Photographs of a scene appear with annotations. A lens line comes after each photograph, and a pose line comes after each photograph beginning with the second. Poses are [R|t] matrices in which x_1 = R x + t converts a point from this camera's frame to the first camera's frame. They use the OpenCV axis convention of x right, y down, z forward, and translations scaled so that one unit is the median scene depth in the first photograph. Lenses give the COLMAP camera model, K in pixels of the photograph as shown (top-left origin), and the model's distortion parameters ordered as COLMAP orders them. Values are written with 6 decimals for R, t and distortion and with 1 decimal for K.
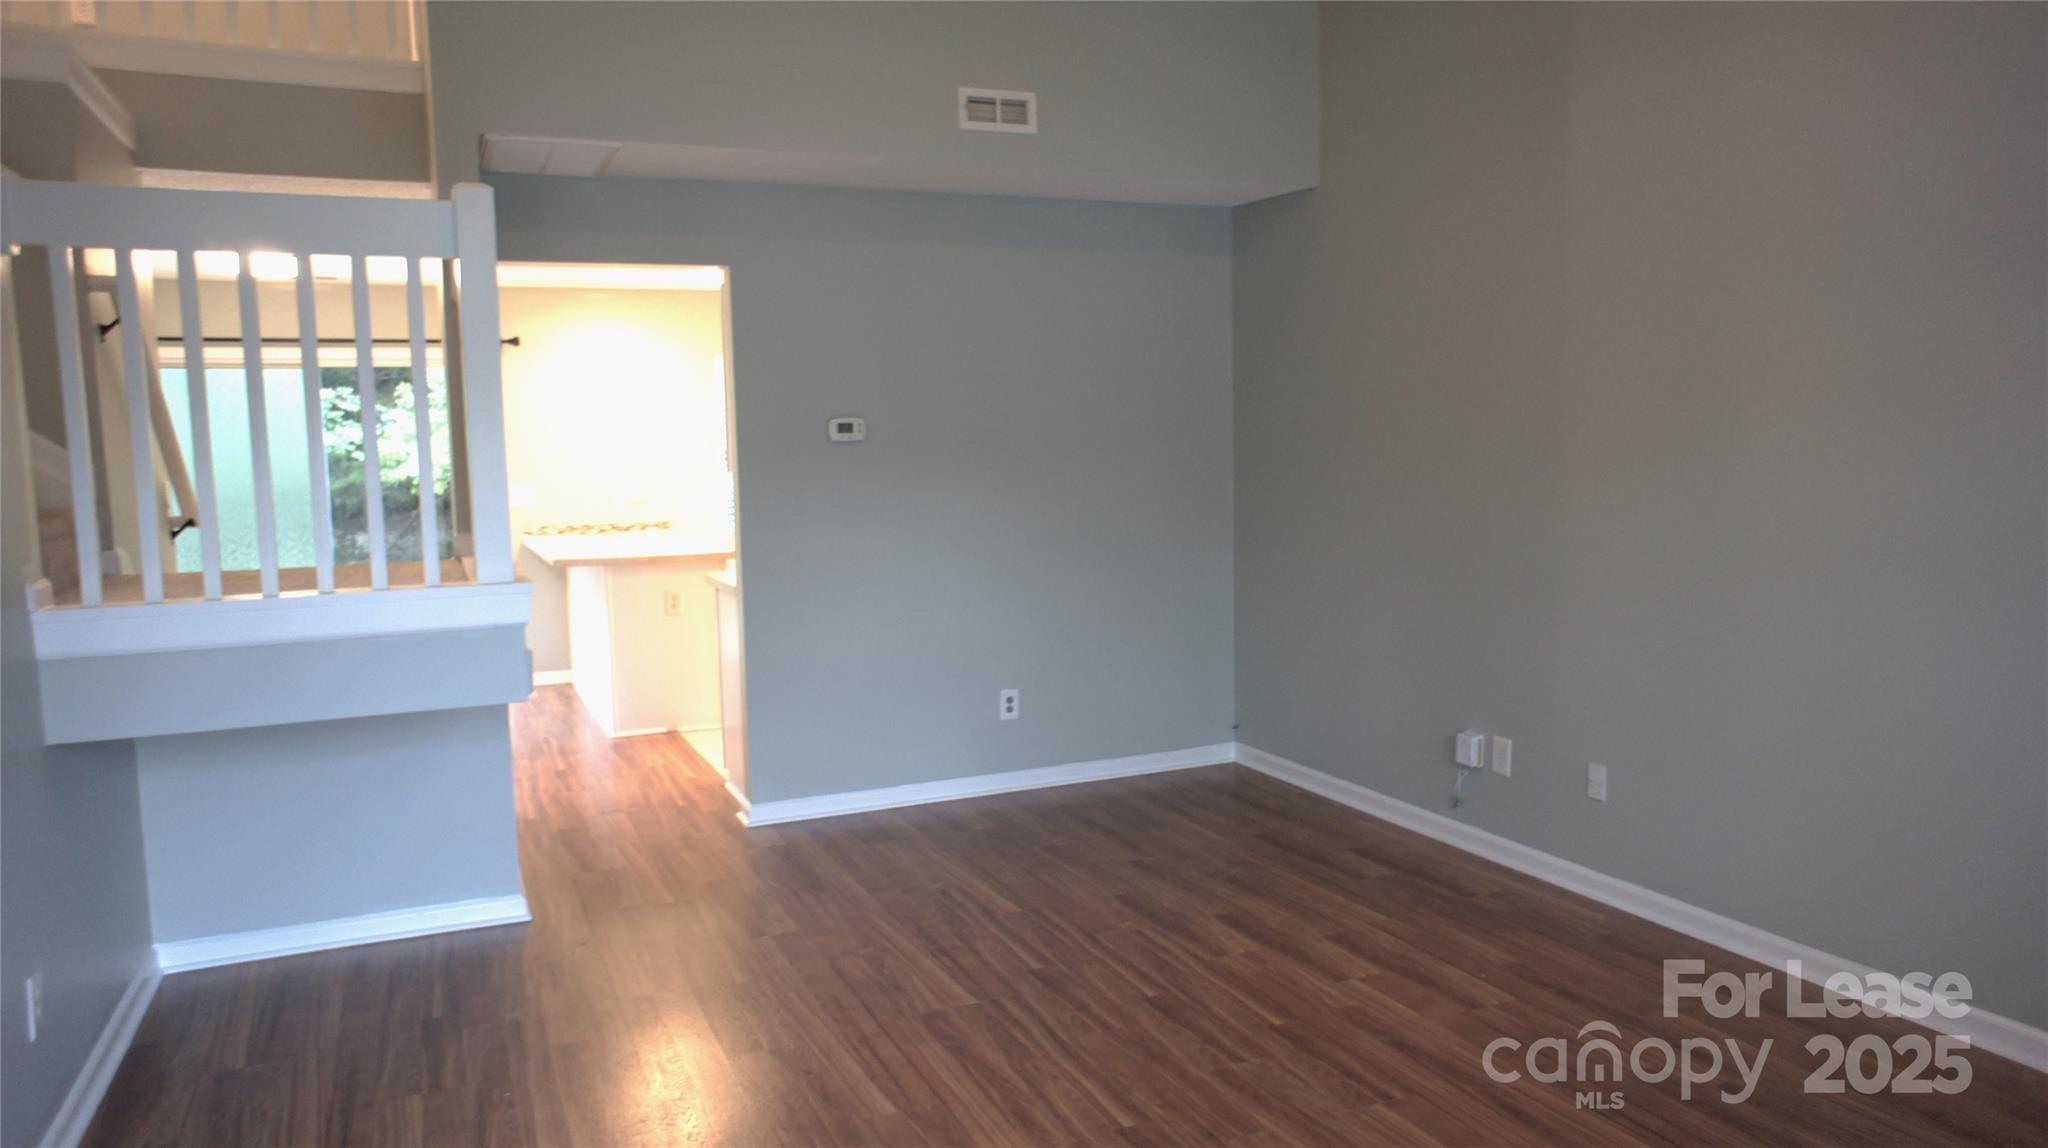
lens RADIAL K [[1381.6, 0, 1024.0], [0, 1381.6, 574.0], [0, 0, 1]] dist [-0.066725, 0.076081]
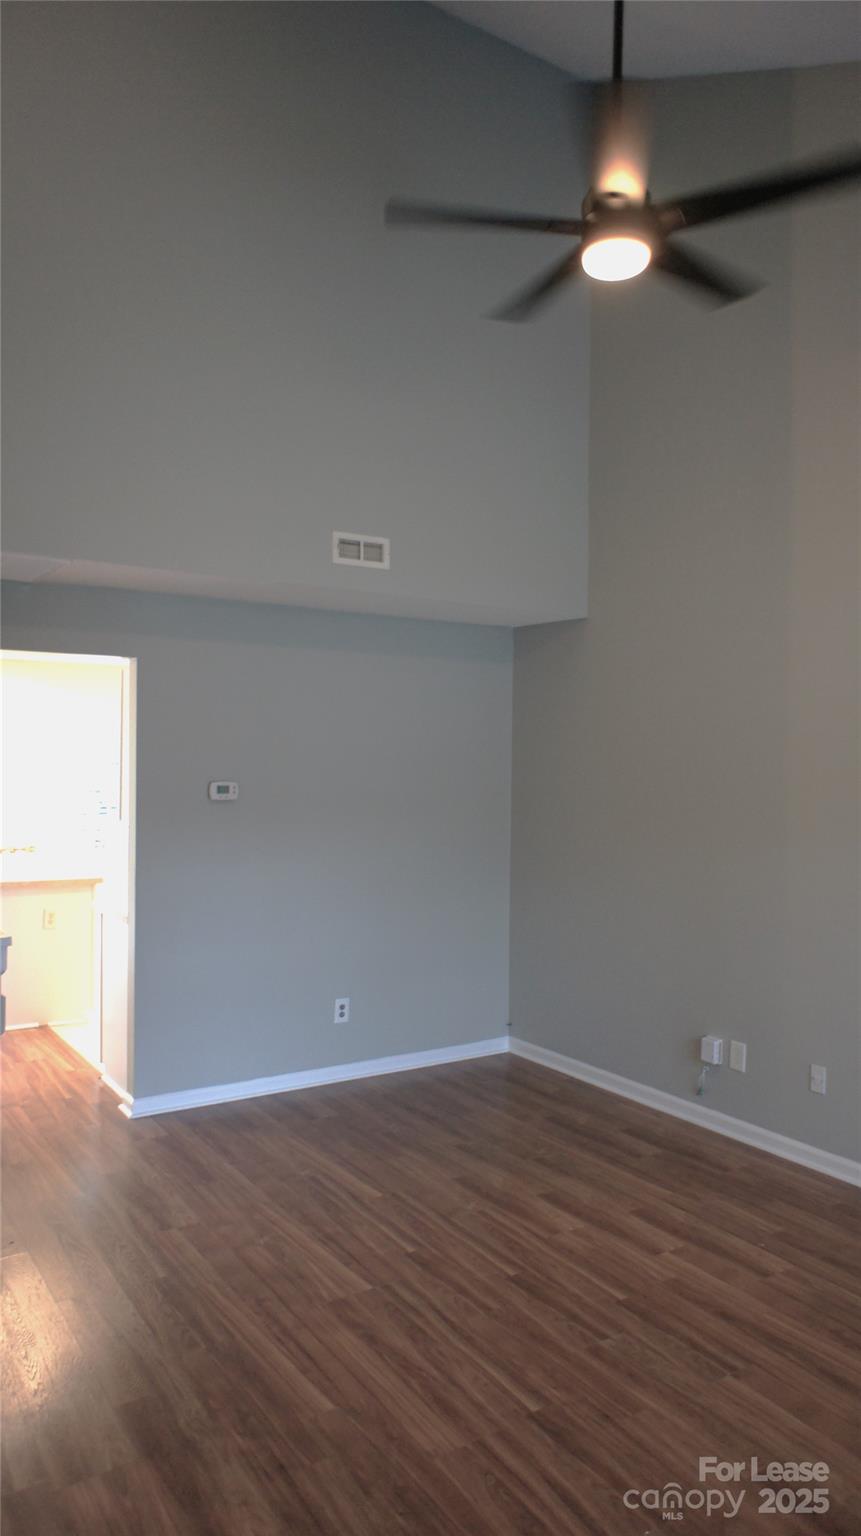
lens RADIAL K [[1035.4, 0, 425.8], [0, 1035.4, 771.7], [0, 0, 1]] dist [-0.068070, 0.083276]
pose [[0.986959, 0.029767, 0.158194, -0.125989], [-0.014421, 0.995152, -0.097283, -0.044010], [-0.160323, 0.093733, 0.982604, 0.066670]]
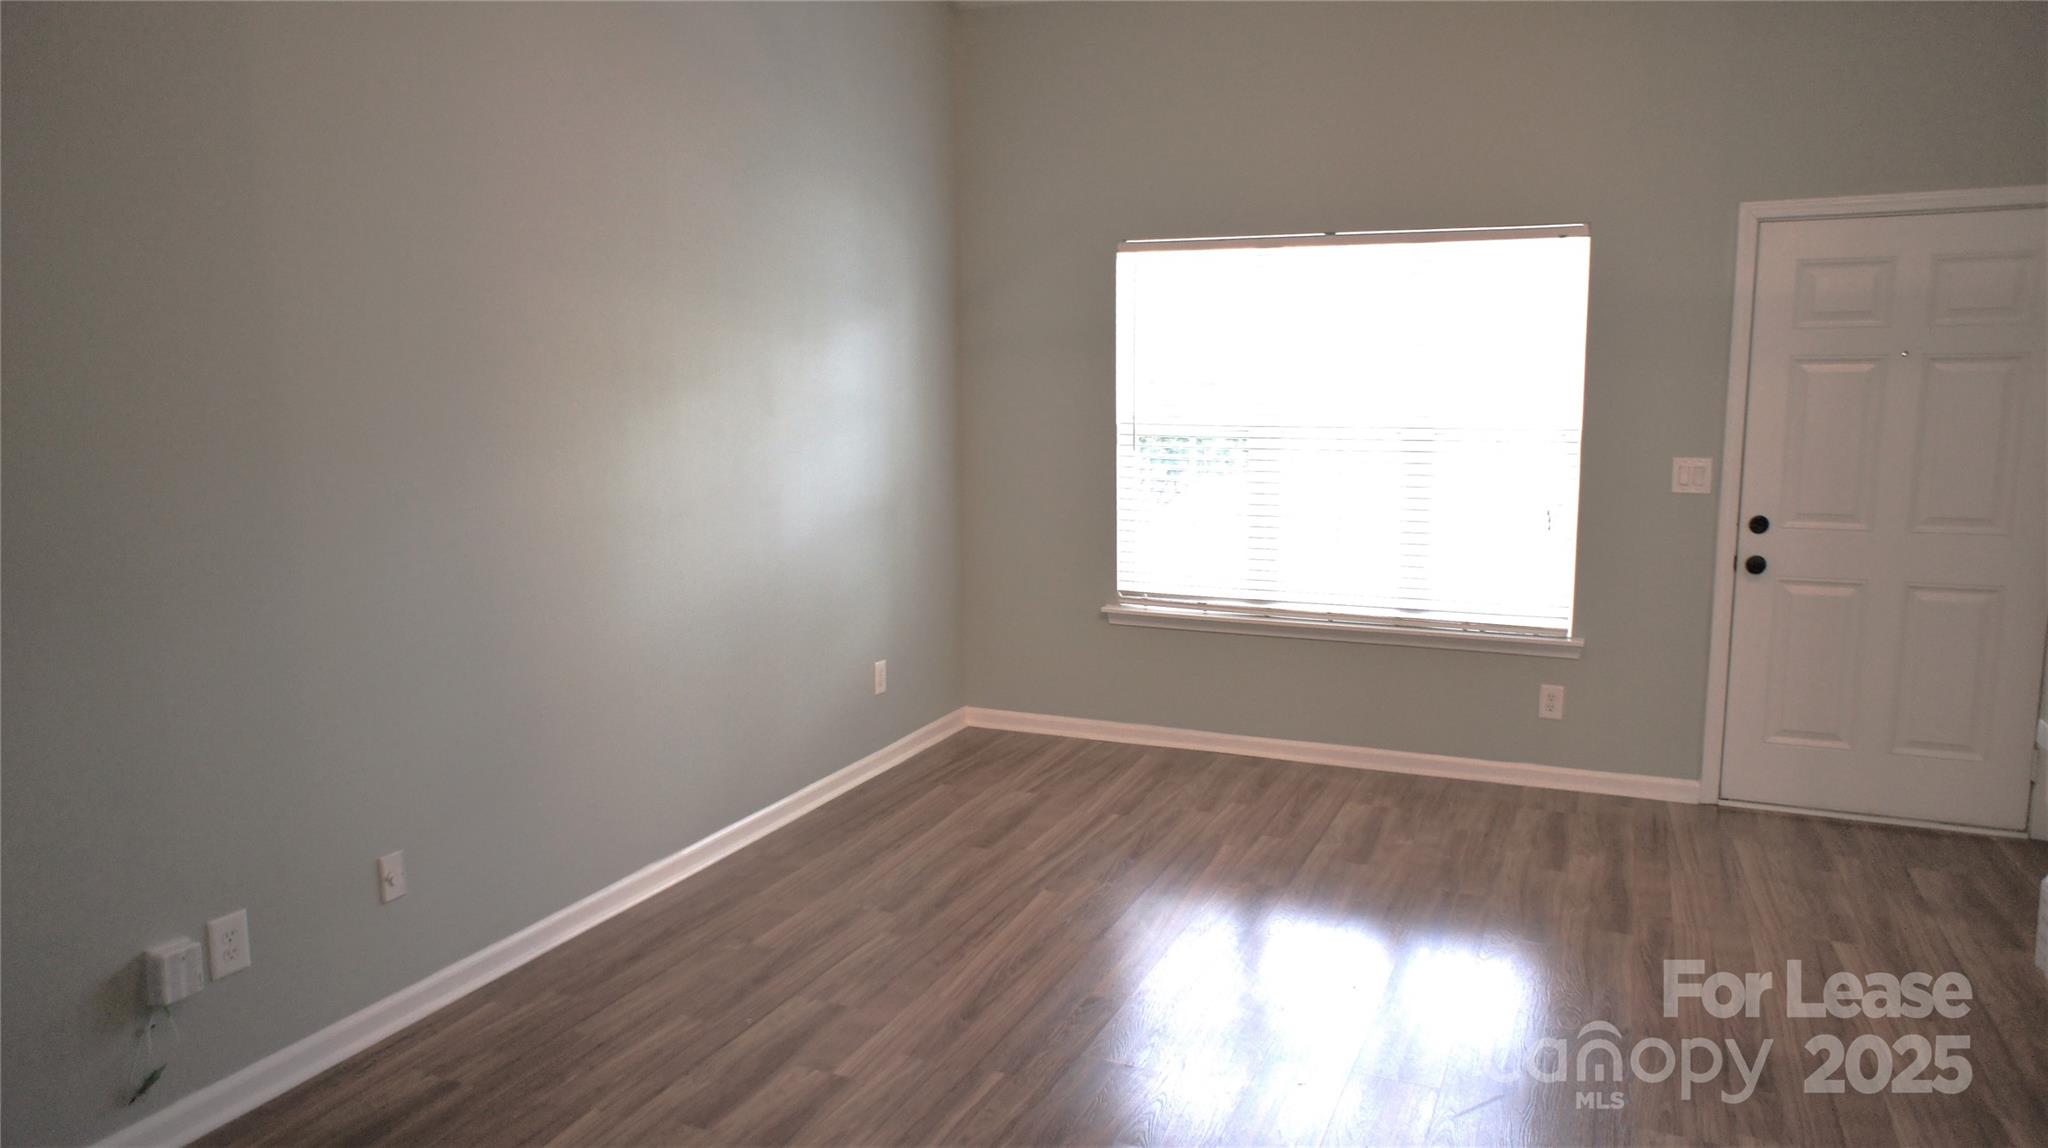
lens RADIAL K [[1381.6, 0, 1024.0], [0, 1381.6, 574.0], [0, 0, 1]] dist [-0.066725, 0.076081]
pose [[-0.671430, -0.083498, 0.736349, -0.380008], [0.092318, 0.976468, 0.194905, -0.134081], [-0.735295, 0.198843, -0.647921, 1.265286]]
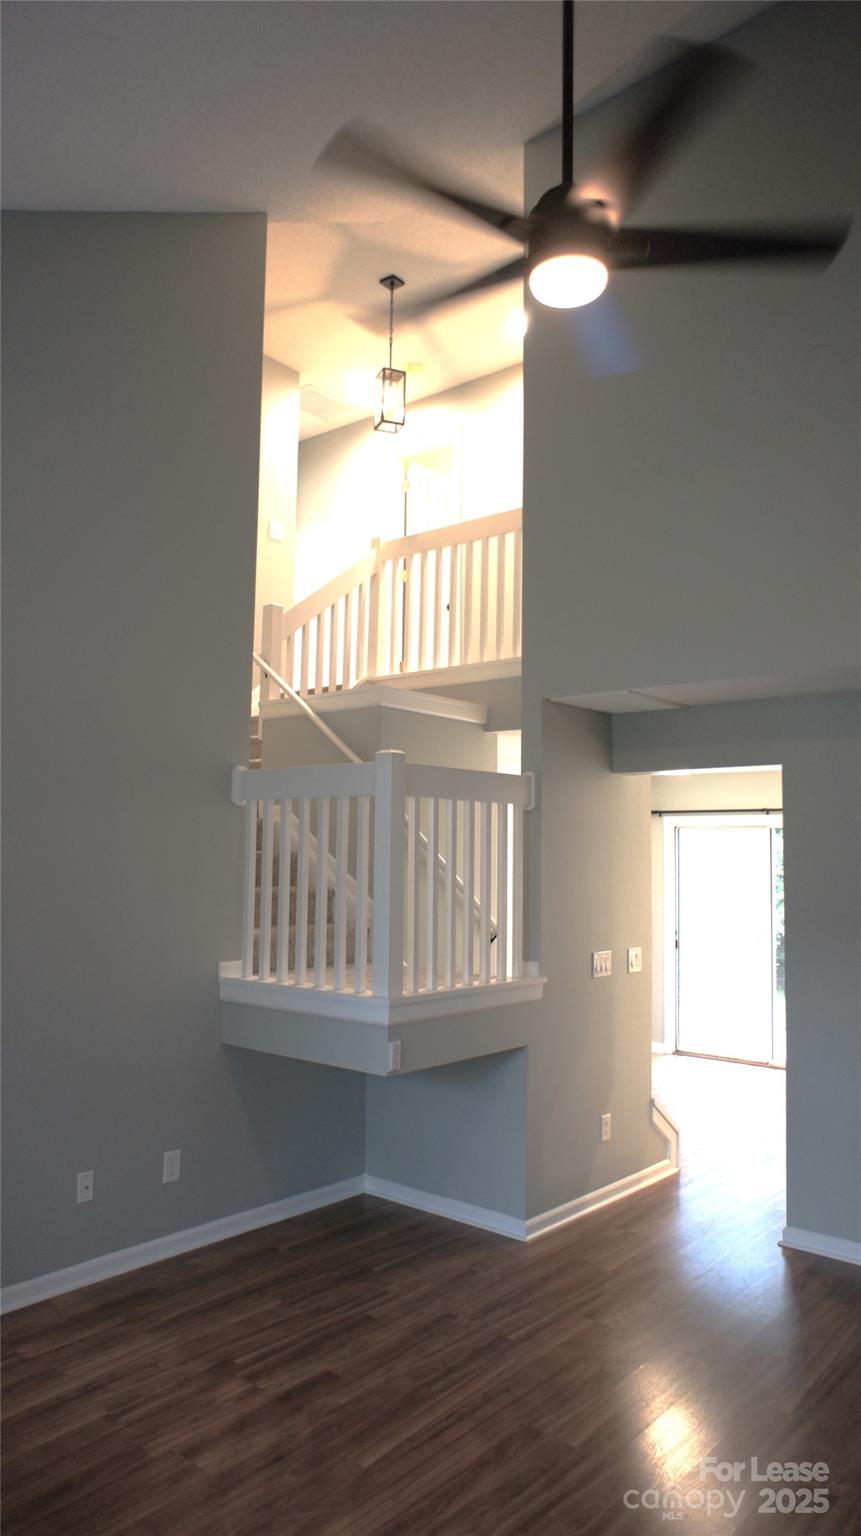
lens RADIAL K [[1035.4, 0, 425.8], [0, 1035.4, 771.7], [0, 0, 1]] dist [-0.068070, 0.083276]
pose [[0.433412, -0.046098, -0.900016, 0.597550], [-0.111737, 0.988236, -0.104425, -0.109345], [0.894242, 0.145824, 0.423163, 0.413851]]
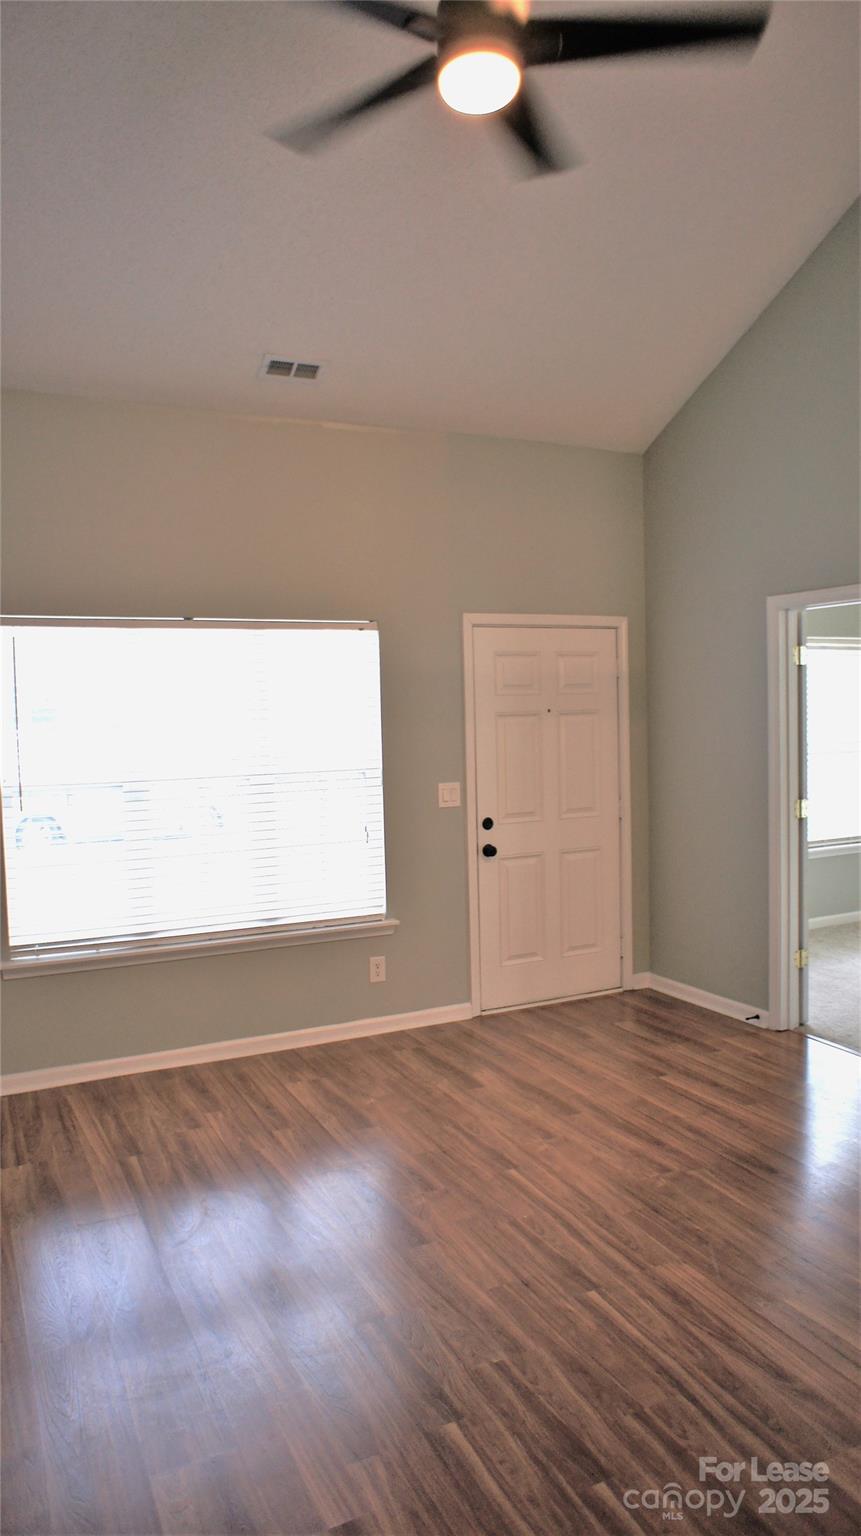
lens RADIAL K [[1035.4, 0, 425.8], [0, 1035.4, 771.7], [0, 0, 1]] dist [-0.068070, 0.083276]
pose [[-0.998585, 0.046547, -0.025732, 0.167874], [0.041947, 0.986701, 0.157042, -0.169187], [0.032700, 0.155740, -0.987257, 1.344764]]
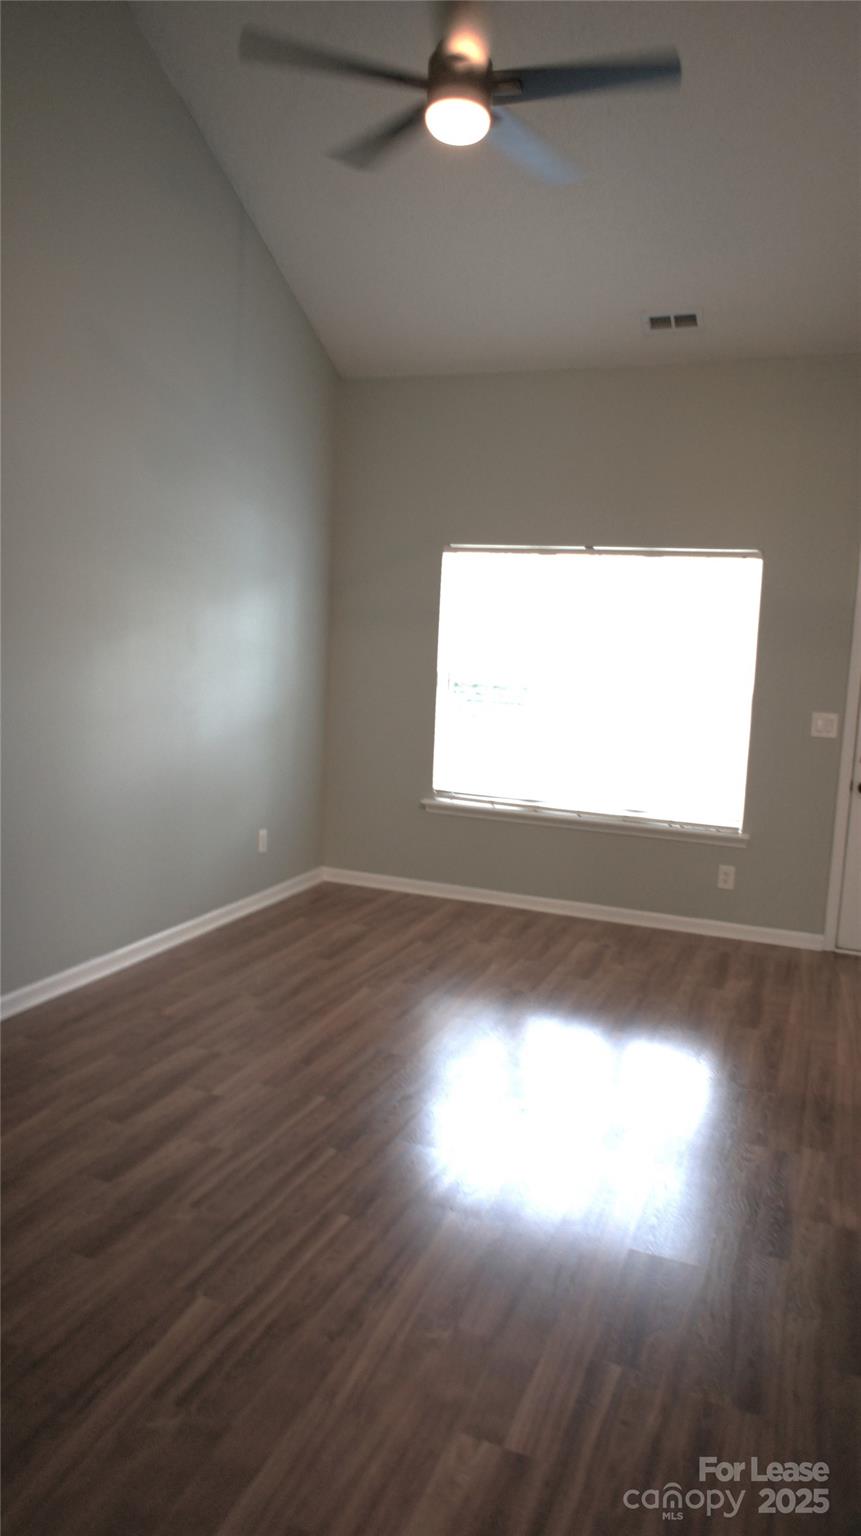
lens RADIAL K [[1035.4, 0, 425.8], [0, 1035.4, 771.7], [0, 0, 1]] dist [-0.068070, 0.083276]
pose [[-0.695755, -0.102187, 0.710973, -0.469056], [0.040076, 0.982764, 0.180470, -0.130973], [-0.717160, 0.154055, -0.679668, 1.312591]]
